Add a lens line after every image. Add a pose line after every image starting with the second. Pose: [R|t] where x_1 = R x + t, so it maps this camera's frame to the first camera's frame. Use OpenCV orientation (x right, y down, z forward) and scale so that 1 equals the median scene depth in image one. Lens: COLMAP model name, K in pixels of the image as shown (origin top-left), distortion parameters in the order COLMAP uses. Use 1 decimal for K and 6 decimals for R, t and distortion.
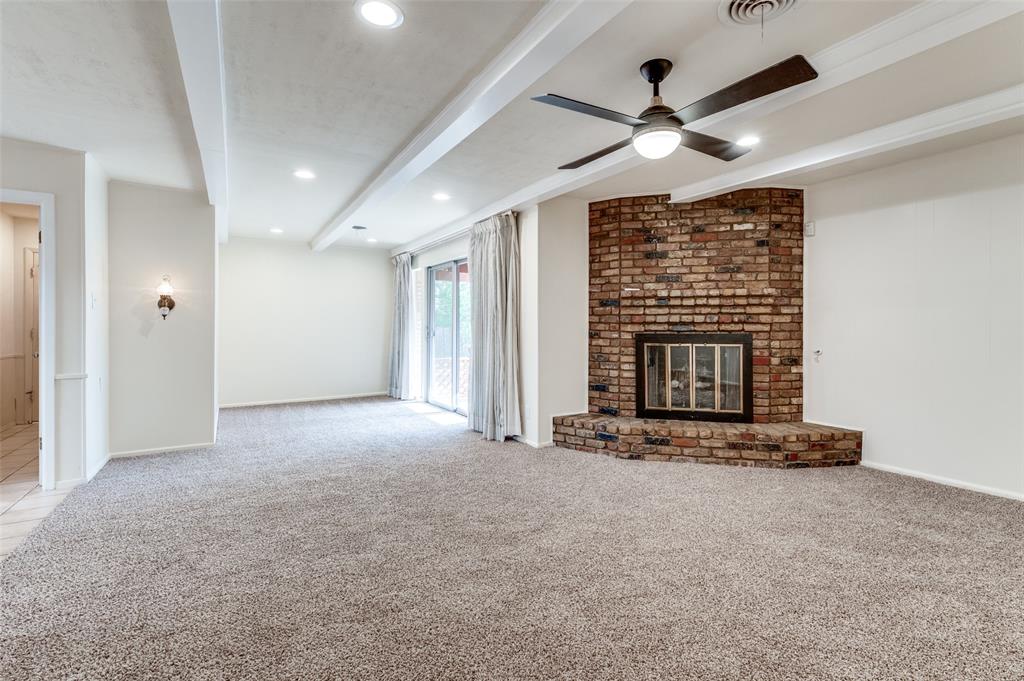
lens RADIAL K [[481.4, 0, 511.9], [0, 481.4, 321.3], [0, 0, 1]] dist [0.001857, 0.000220]
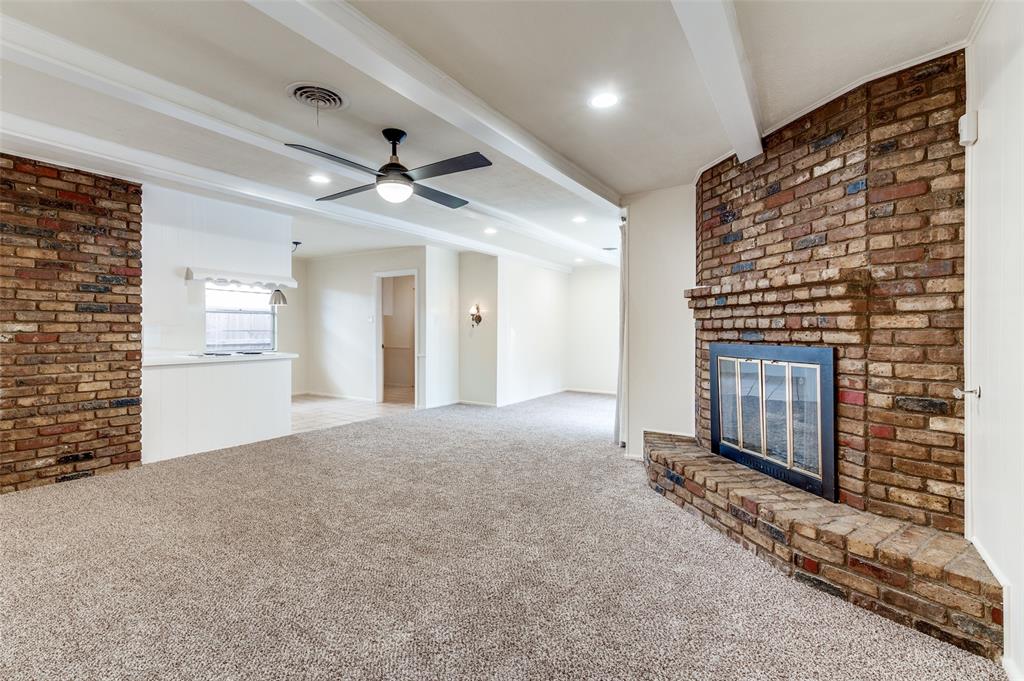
lens RADIAL K [[453.8, 0, 482.3], [0, 453.8, 328.1], [0, 0, 1]] dist [-0.000631, -0.000227]
pose [[0.407421, -0.003035, -0.913235, 0.820354], [0.002004, 0.999995, -0.002429, 0.002505], [0.913238, -0.000841, 0.407425, 0.384585]]
